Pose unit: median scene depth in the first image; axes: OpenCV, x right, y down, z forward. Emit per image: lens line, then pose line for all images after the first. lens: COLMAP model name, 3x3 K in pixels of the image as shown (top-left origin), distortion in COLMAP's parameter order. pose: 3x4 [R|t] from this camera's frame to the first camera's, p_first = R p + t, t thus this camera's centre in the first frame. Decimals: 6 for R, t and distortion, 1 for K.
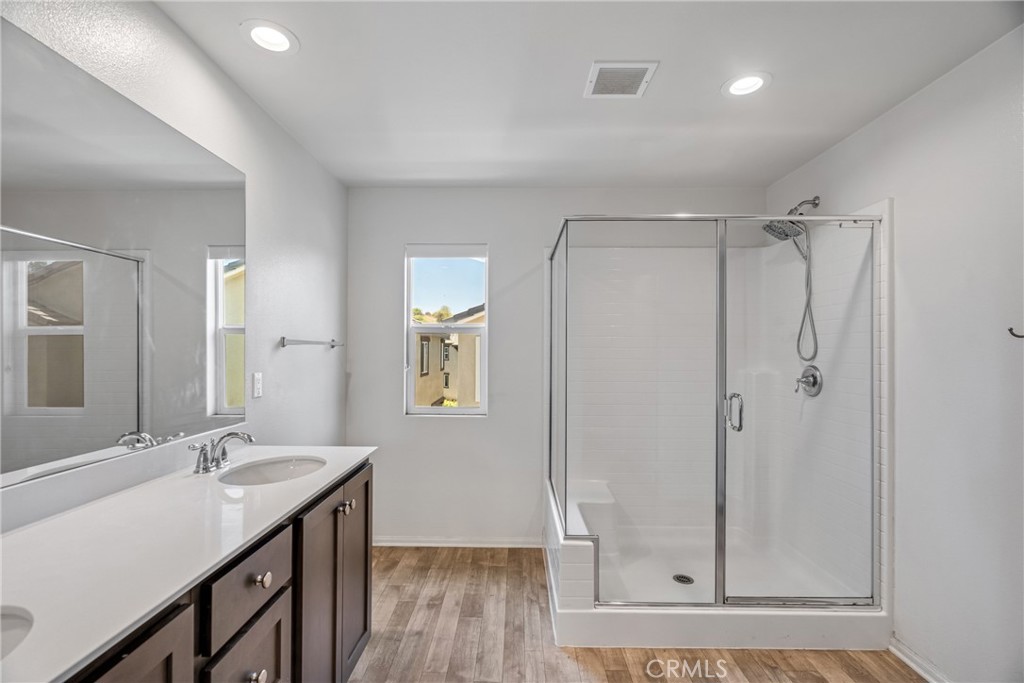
lens RADIAL K [[464.3, 0, 503.8], [0, 464.3, 346.6], [0, 0, 1]] dist [-0.004504, 0.001638]
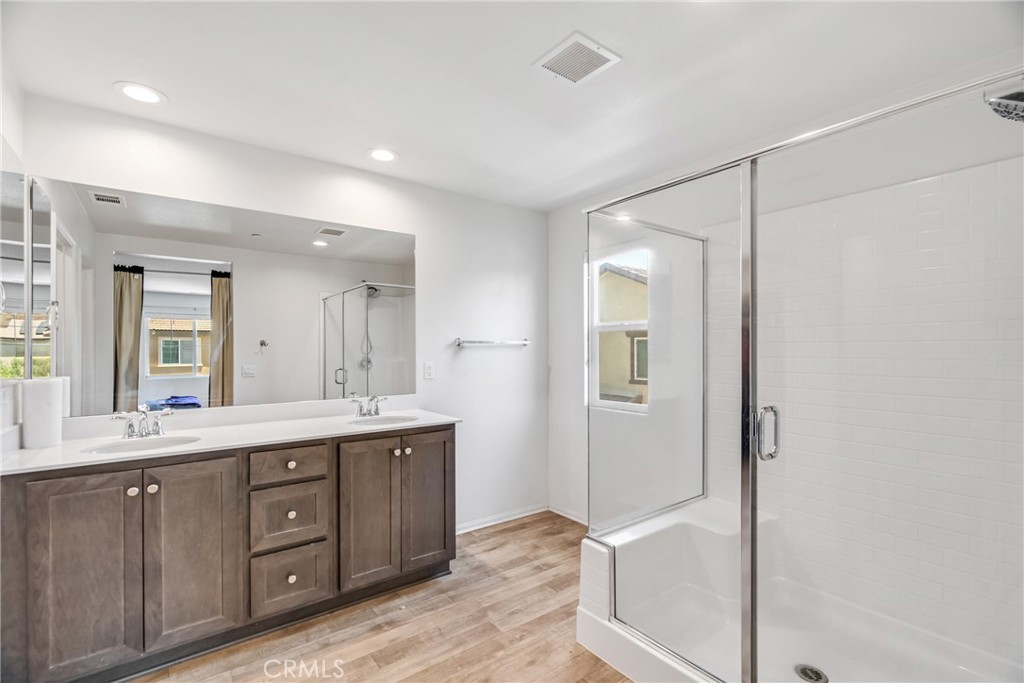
lens RADIAL K [[464.3, 0, 503.8], [0, 464.3, 342.6], [0, 0, 1]] dist [-0.004504, 0.001638]
pose [[0.618705, 0.000283, -0.785624, 0.782566], [0.004390, 0.999983, 0.003818, -0.014315], [0.785611, -0.005811, 0.618693, 0.235664]]
